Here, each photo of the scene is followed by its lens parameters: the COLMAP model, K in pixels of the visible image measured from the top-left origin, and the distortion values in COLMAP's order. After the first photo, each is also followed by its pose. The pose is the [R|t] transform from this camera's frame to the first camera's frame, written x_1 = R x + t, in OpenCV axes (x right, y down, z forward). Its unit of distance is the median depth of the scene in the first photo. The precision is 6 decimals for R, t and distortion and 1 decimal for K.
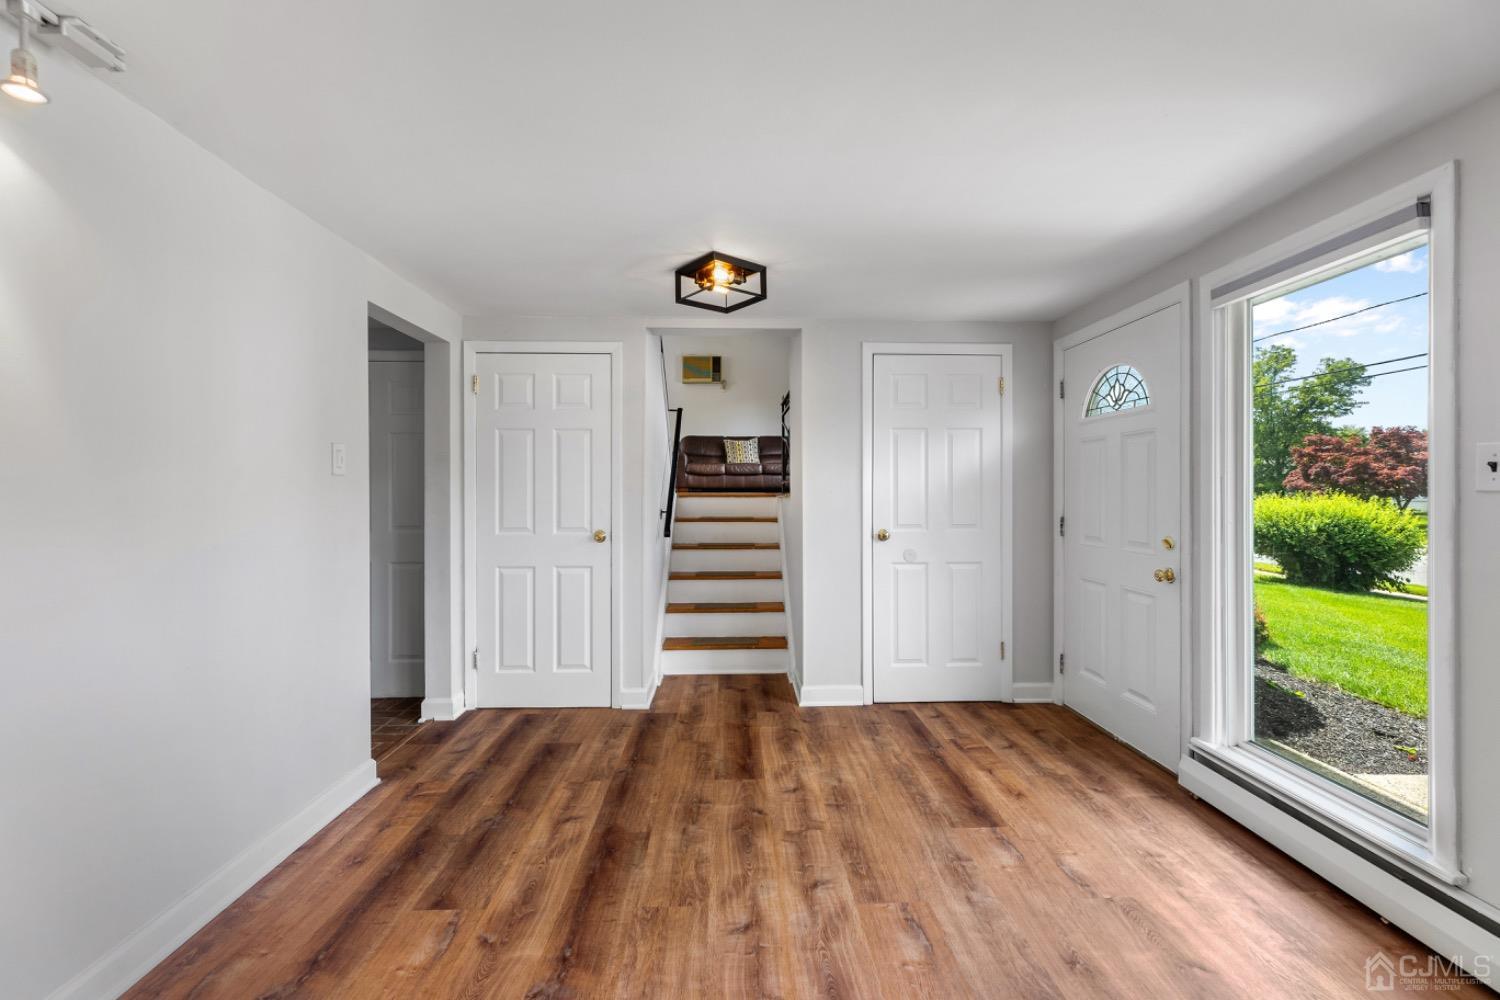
lens RADIAL K [[610.5, 0, 754.9], [0, 610.5, 495.3], [0, 0, 1]] dist [0.001967, -0.000067]
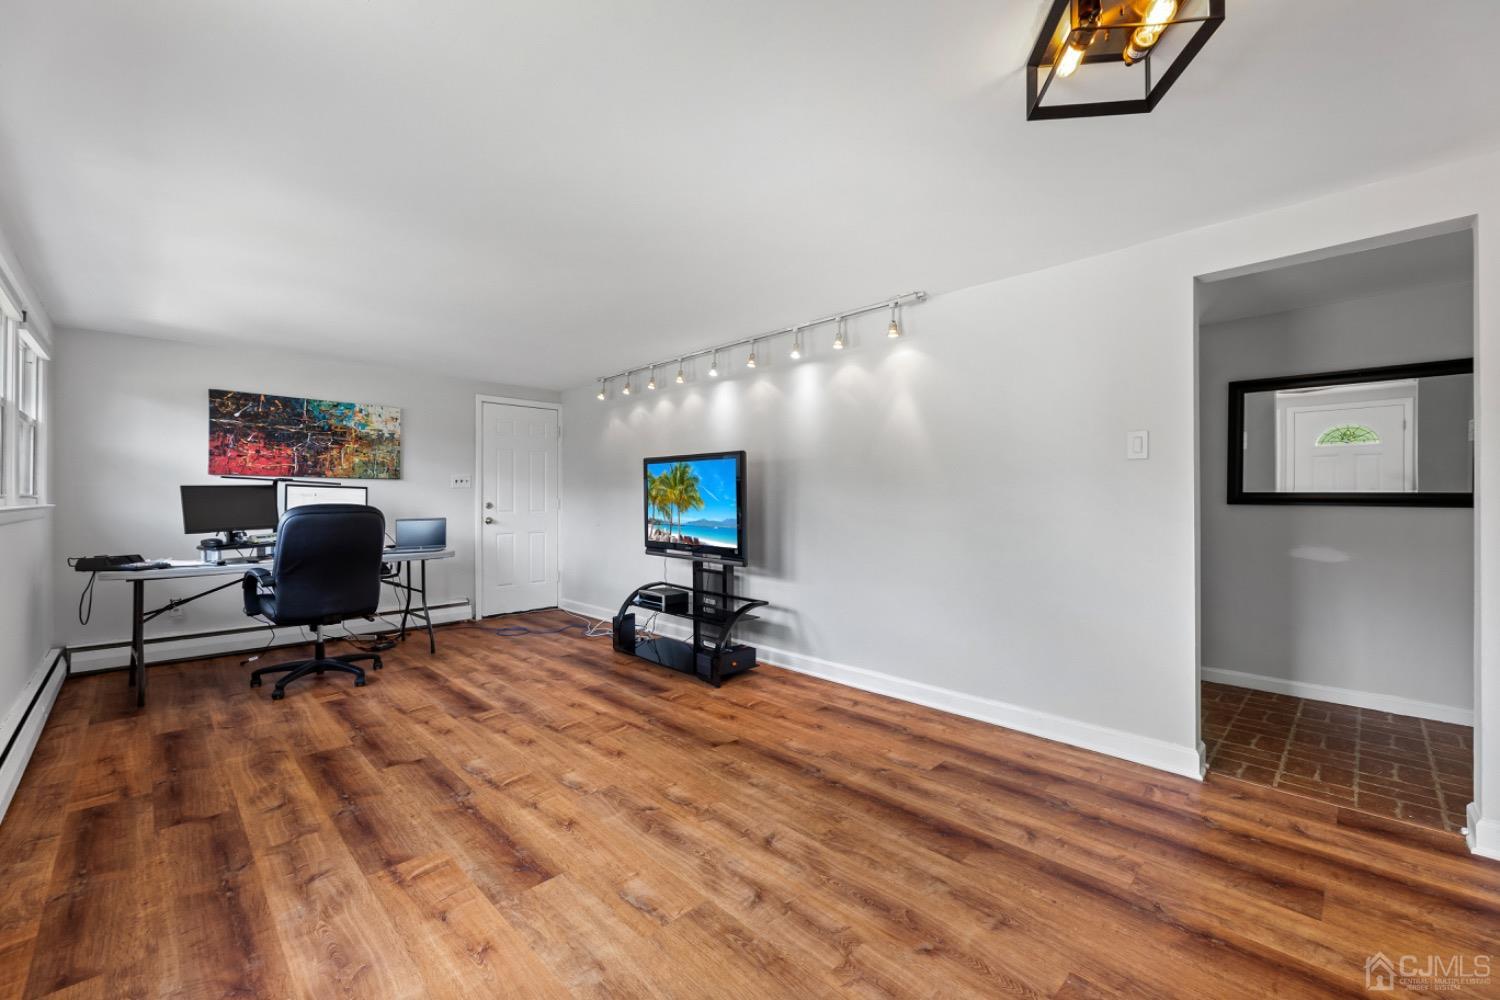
lens RADIAL K [[610.5, 0, 755.6], [0, 610.5, 498.1], [0, 0, 1]] dist [0.001967, -0.000067]
pose [[-0.738310, -0.000291, -0.674461, 0.691932], [-0.001910, 0.999997, 0.001659, 0.044968], [0.674459, 0.002513, -0.738308, 1.614683]]
